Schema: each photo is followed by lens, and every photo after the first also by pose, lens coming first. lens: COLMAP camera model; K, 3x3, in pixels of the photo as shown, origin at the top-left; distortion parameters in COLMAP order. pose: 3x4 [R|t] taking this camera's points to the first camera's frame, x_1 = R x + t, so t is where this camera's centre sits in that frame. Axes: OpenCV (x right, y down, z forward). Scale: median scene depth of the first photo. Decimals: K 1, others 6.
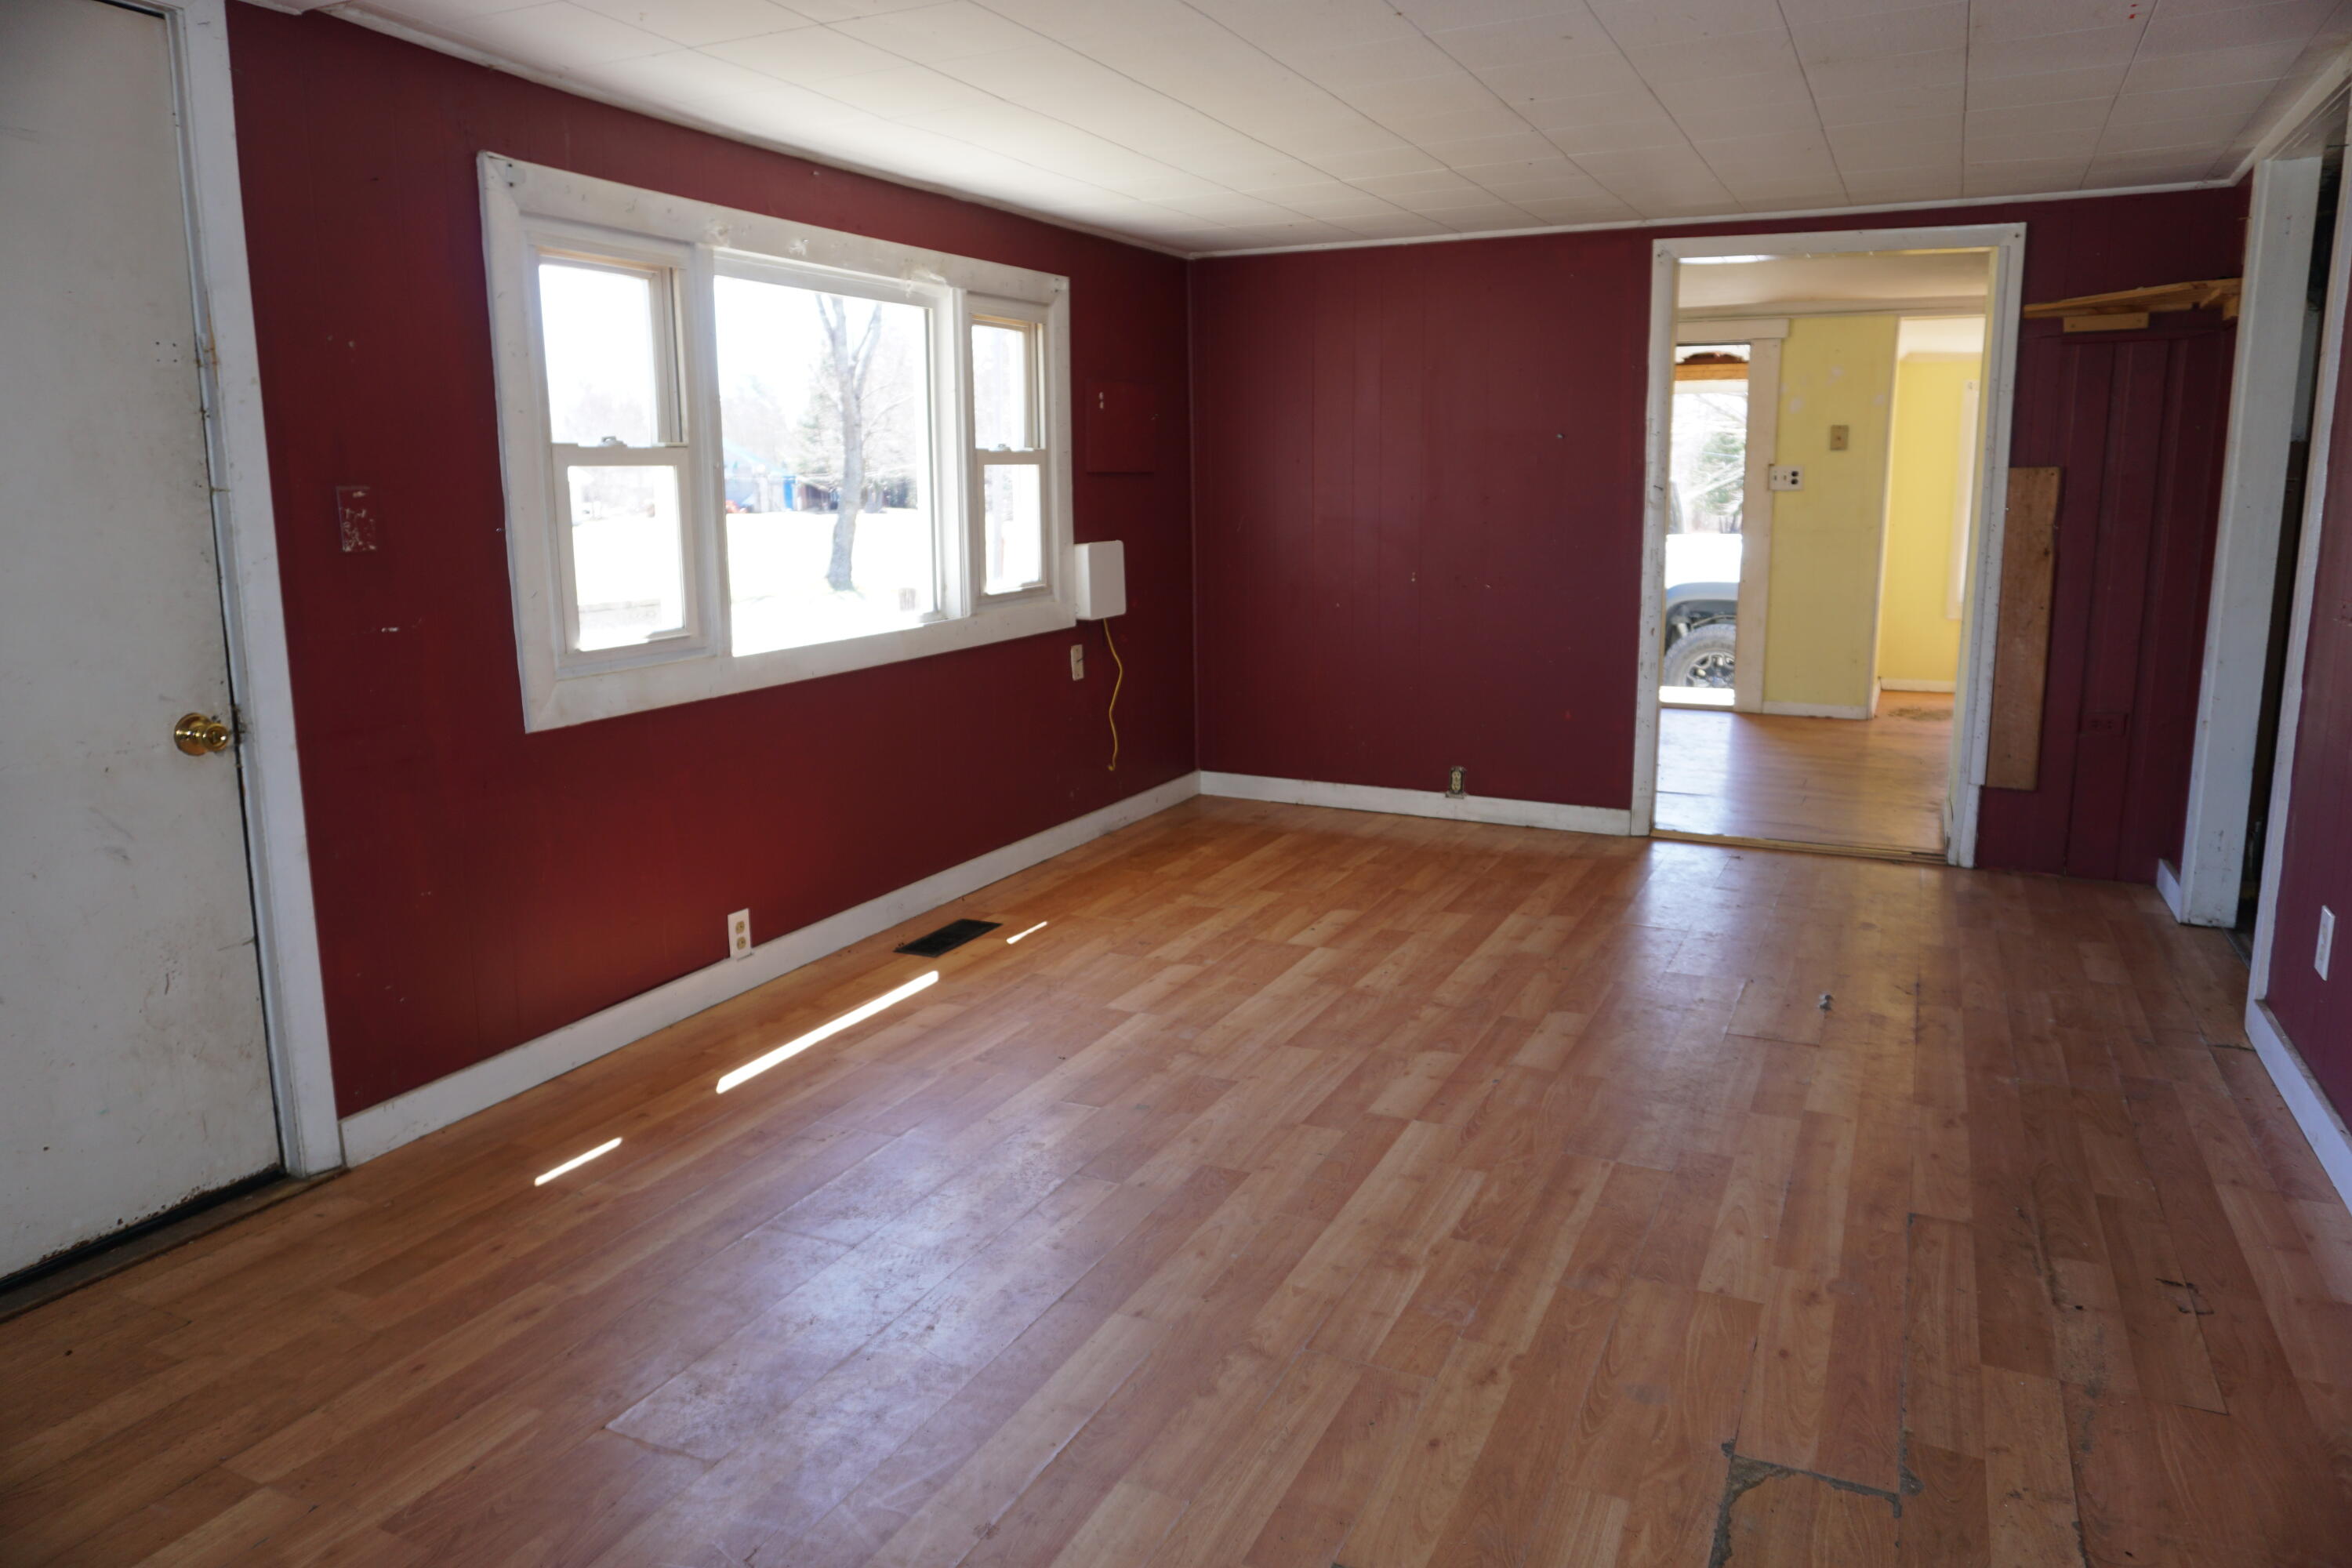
lens RADIAL K [[1527.8, 0, 1183.8], [0, 1527.8, 749.5], [0, 0, 1]] dist [-0.053449, 0.044629]
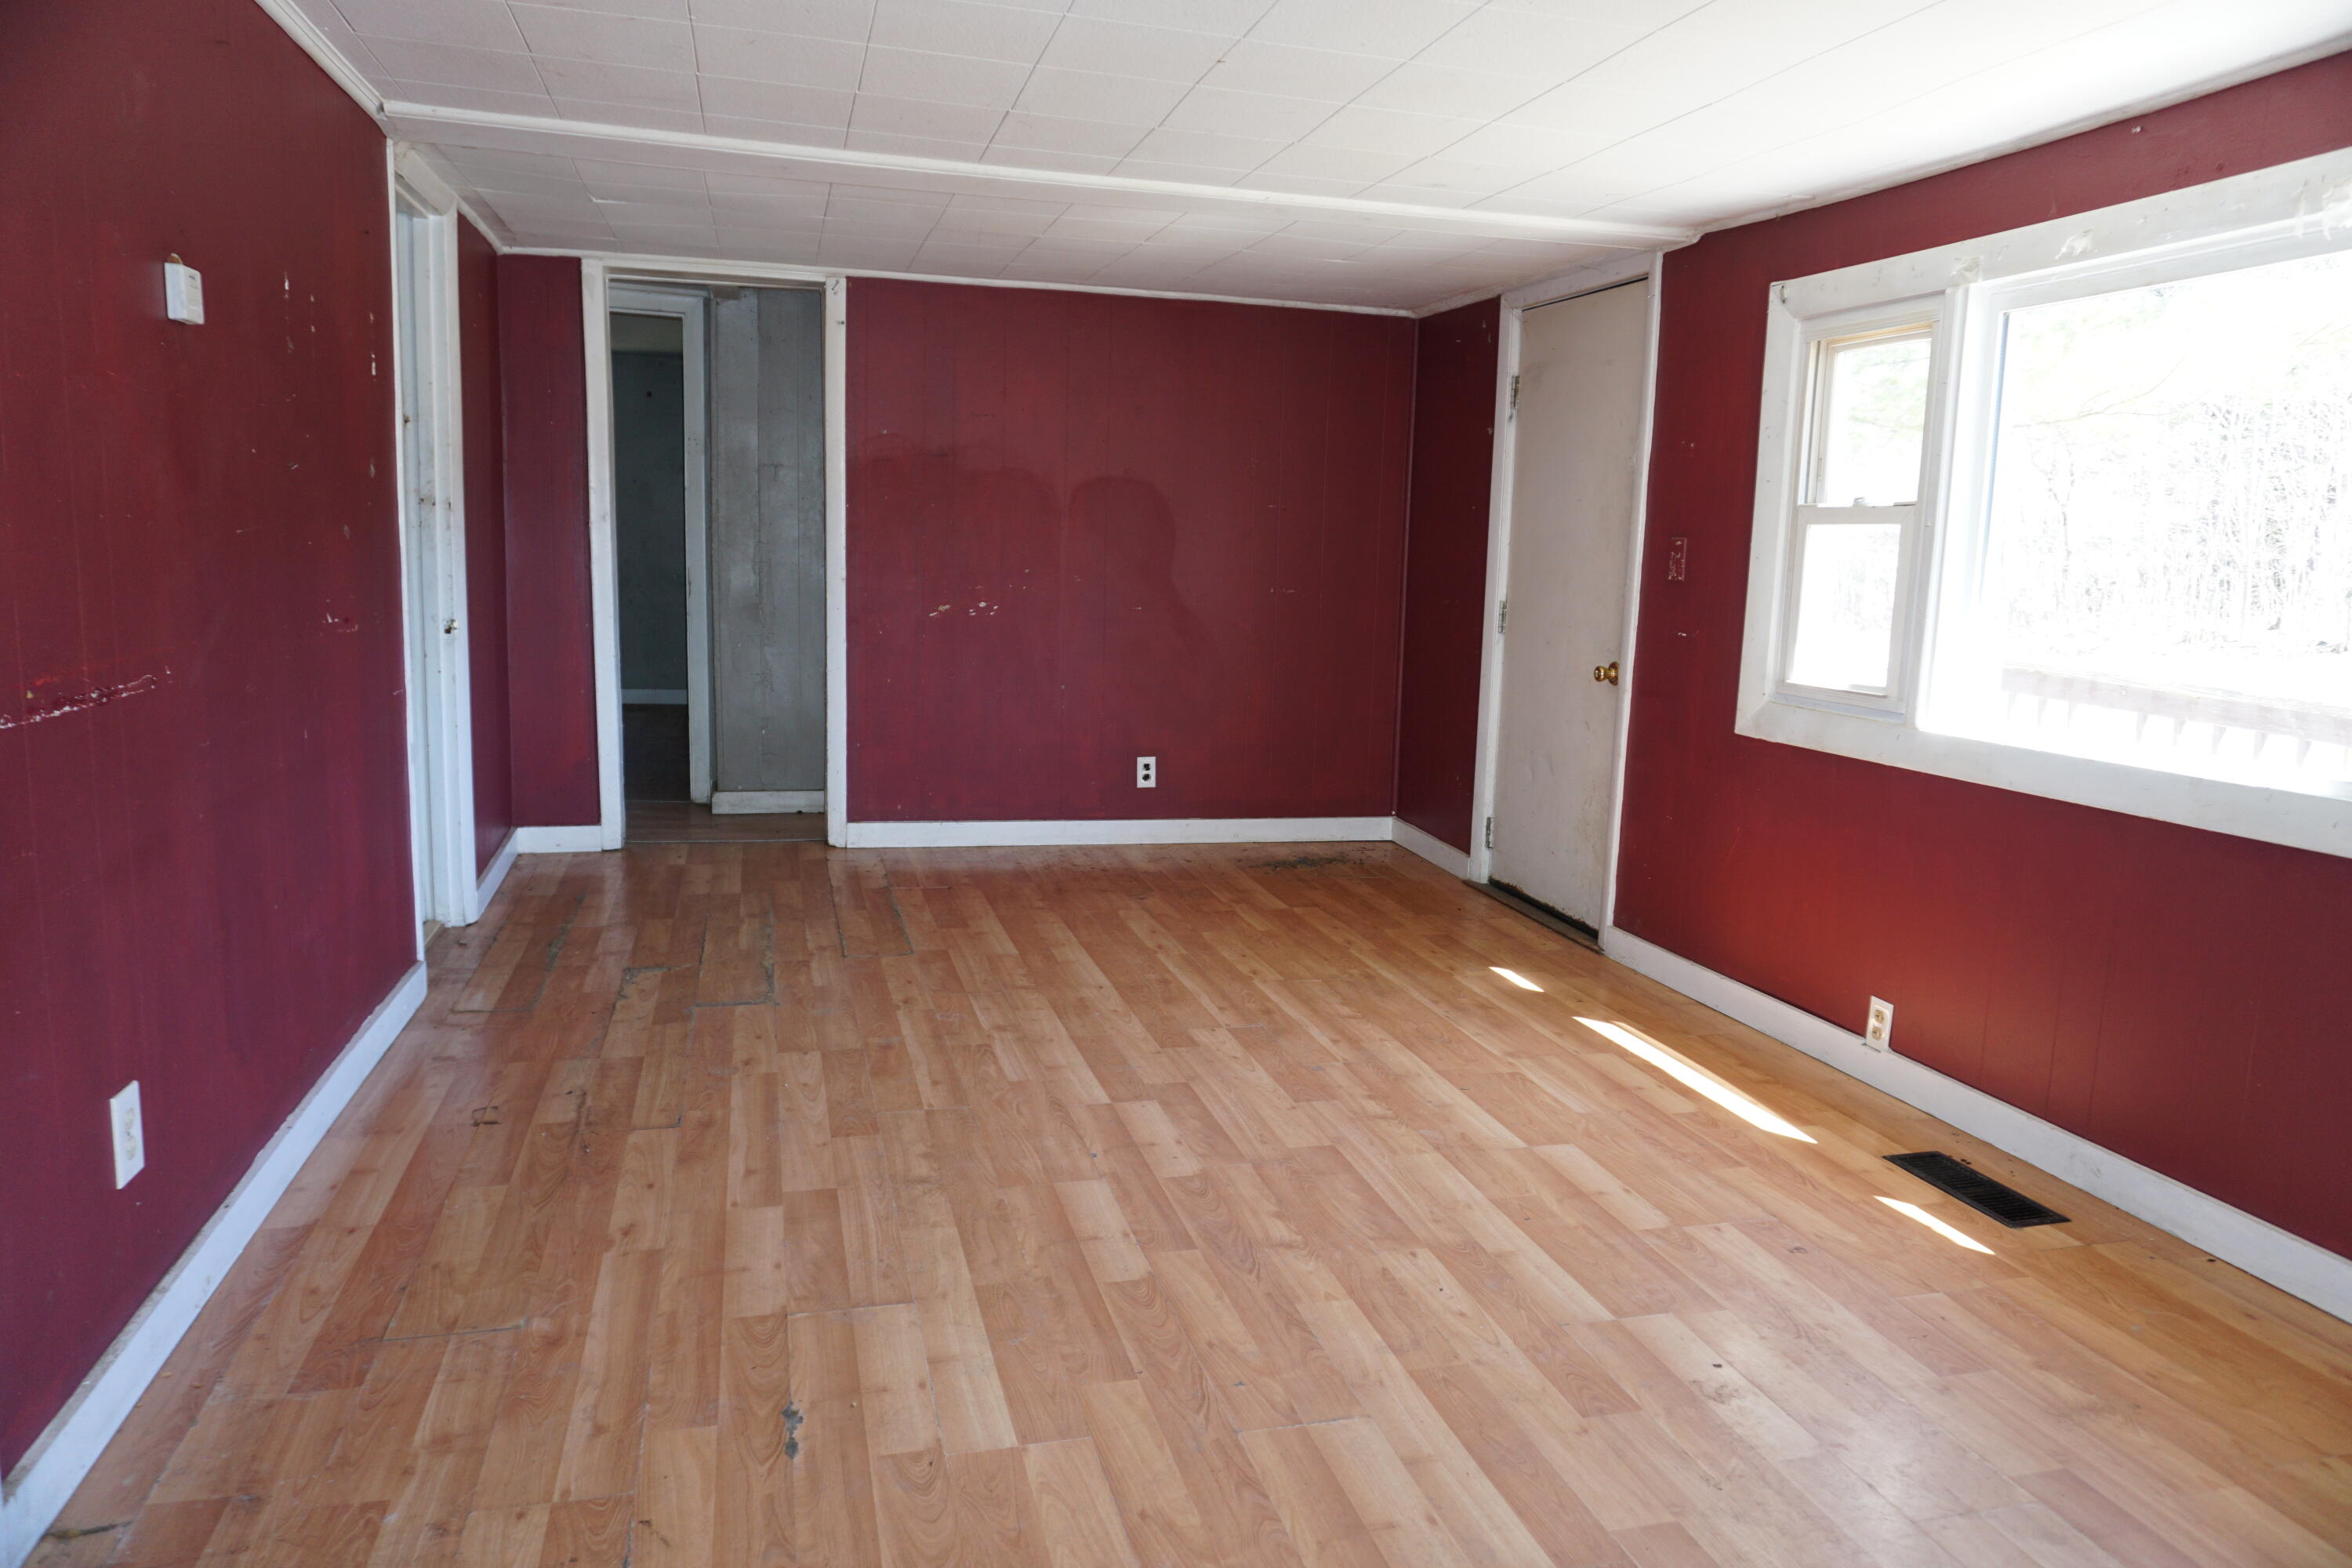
lens RADIAL K [[1527.8, 0, 1183.8], [0, 1527.8, 749.5], [0, 0, 1]] dist [-0.053449, 0.044629]
pose [[-0.749507, 0.081697, -0.656936, 0.751237], [-0.133465, 0.953330, 0.270830, -0.281397], [0.648403, 0.290667, -0.703624, 1.601130]]
